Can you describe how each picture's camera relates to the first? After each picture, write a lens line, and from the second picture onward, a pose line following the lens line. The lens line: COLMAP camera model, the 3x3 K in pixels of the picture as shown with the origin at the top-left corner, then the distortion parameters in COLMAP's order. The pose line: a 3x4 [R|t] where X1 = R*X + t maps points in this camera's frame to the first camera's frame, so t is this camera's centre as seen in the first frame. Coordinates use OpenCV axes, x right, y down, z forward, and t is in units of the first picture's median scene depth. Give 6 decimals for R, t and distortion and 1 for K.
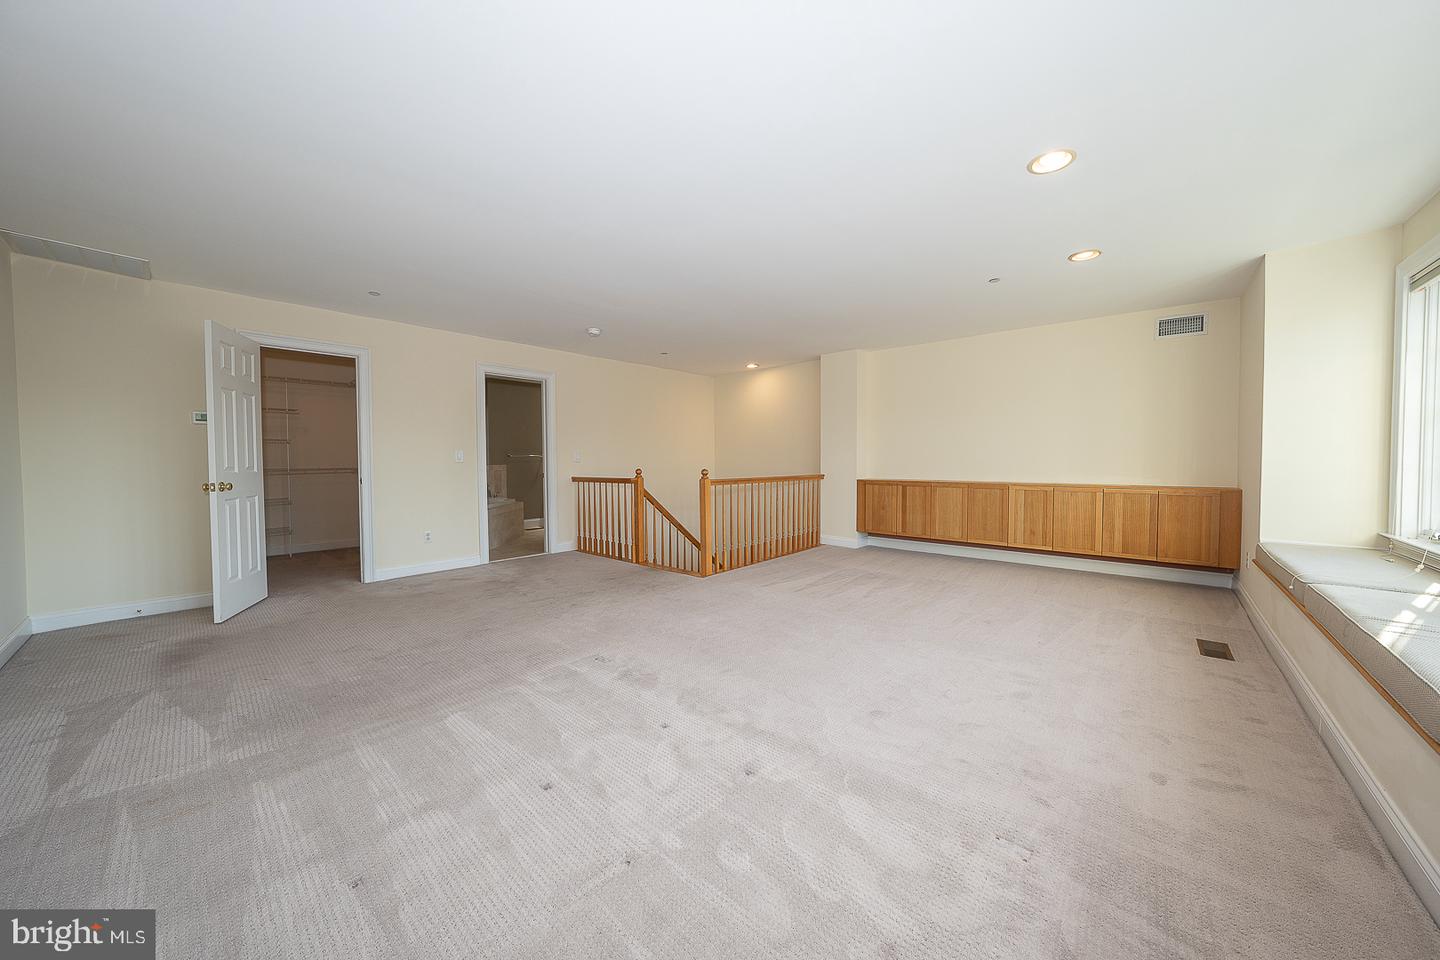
lens RADIAL K [[494.2, 0, 721.0], [0, 494.2, 476.1], [0, 0, 1]] dist [-0.028189, 0.006244]
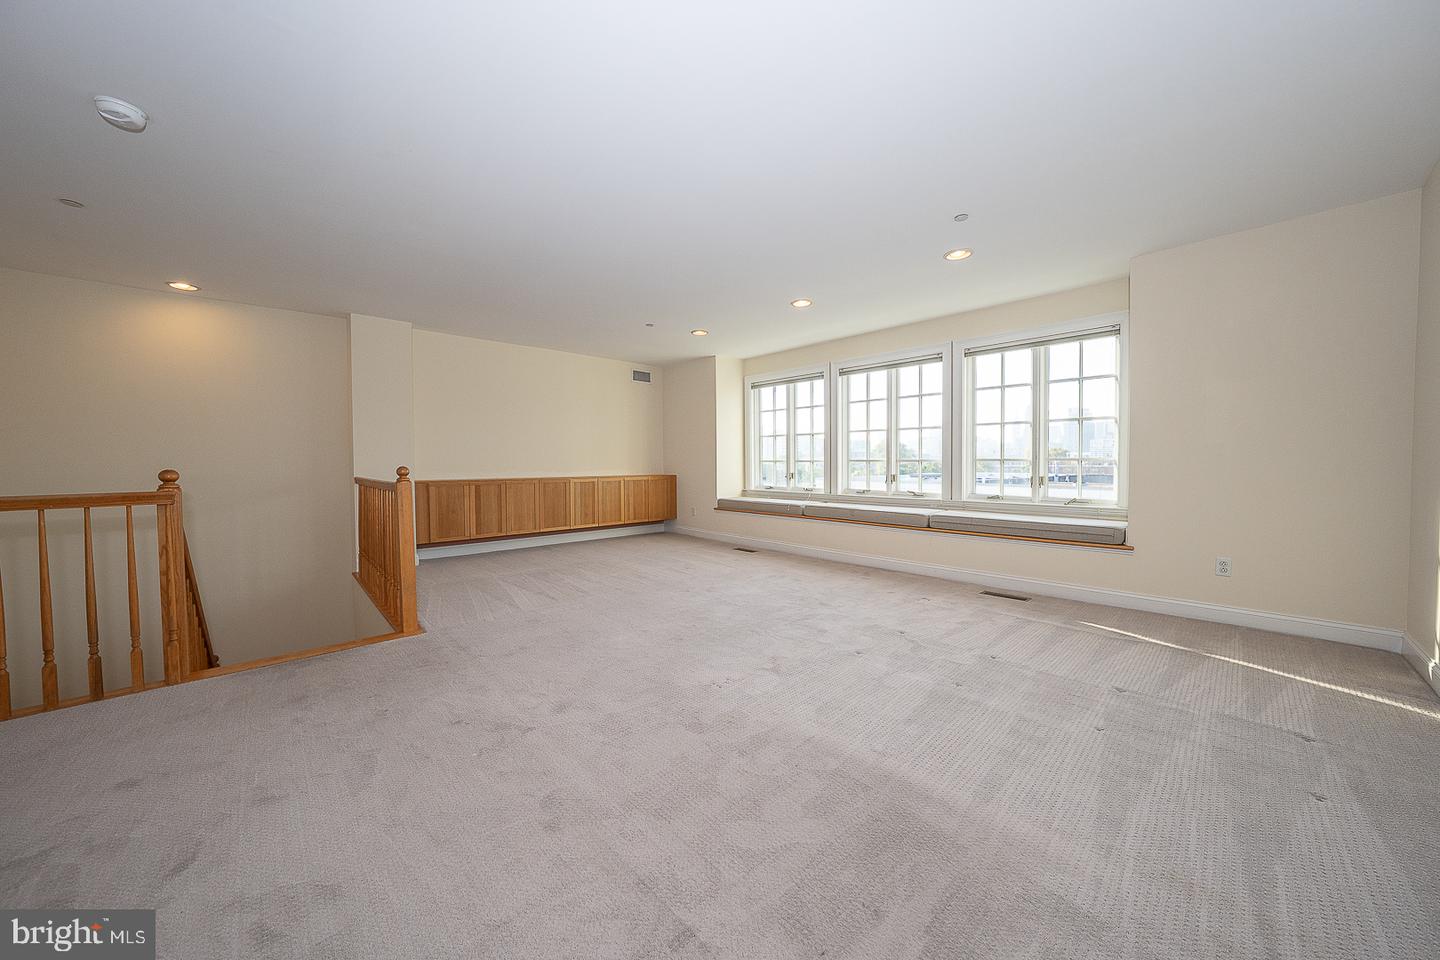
lens RADIAL K [[494.2, 0, 721.0], [0, 494.2, 476.1], [0, 0, 1]] dist [-0.028189, 0.006244]
pose [[0.081278, -0.022660, 0.996434, -0.617063], [0.036300, 0.999146, 0.019761, -0.000036], [-0.996030, 0.034565, 0.082031, 0.525276]]
